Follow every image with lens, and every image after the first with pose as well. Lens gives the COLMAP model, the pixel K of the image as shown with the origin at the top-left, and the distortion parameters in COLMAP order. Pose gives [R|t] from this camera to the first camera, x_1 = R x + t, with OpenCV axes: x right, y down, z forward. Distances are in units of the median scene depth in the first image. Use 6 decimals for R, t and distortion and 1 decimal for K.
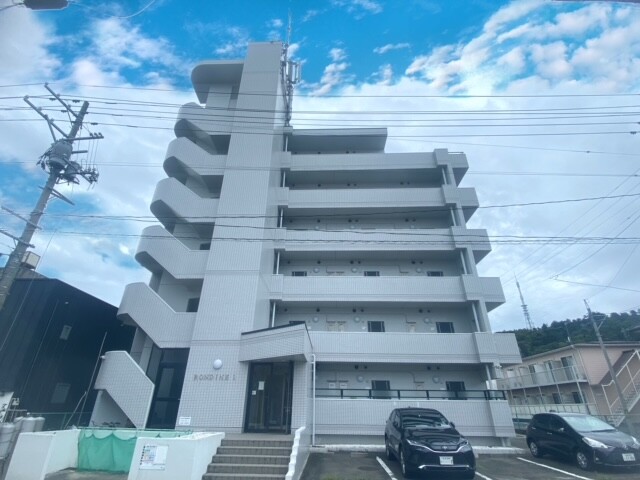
lens RADIAL K [[317.7, 0, 315.0], [0, 317.7, 244.4], [0, 0, 1]] dist [-0.009084, -0.003528]
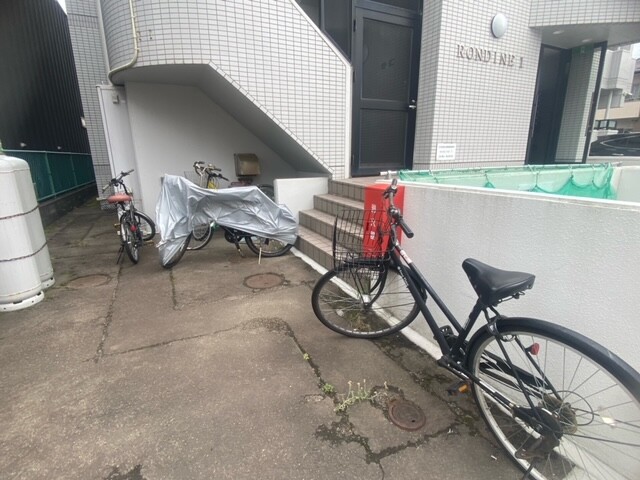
lens RADIAL K [[317.7, 0, 314.1], [0, 317.7, 240.8], [0, 0, 1]] dist [-0.009084, -0.003528]
pose [[0.886109, -0.143387, 0.440740, -0.785528], [-0.188435, 0.757344, 0.625238, 0.403016], [-0.423443, -0.637080, 0.644070, 0.700114]]
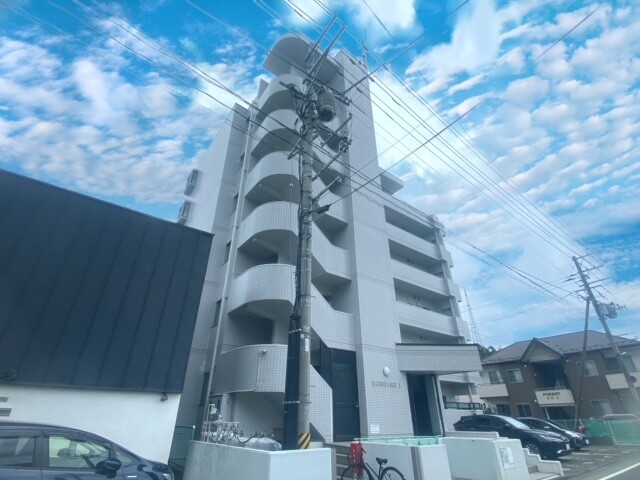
lens RADIAL K [[317.7, 0, 315.4], [0, 317.7, 234.5], [0, 0, 1]] dist [-0.009084, -0.003528]
pose [[0.780284, 0.312649, 0.541671, -1.252651], [-0.283531, 0.948804, -0.139214, 0.175414], [-0.557465, -0.044954, 0.828983, 0.317278]]
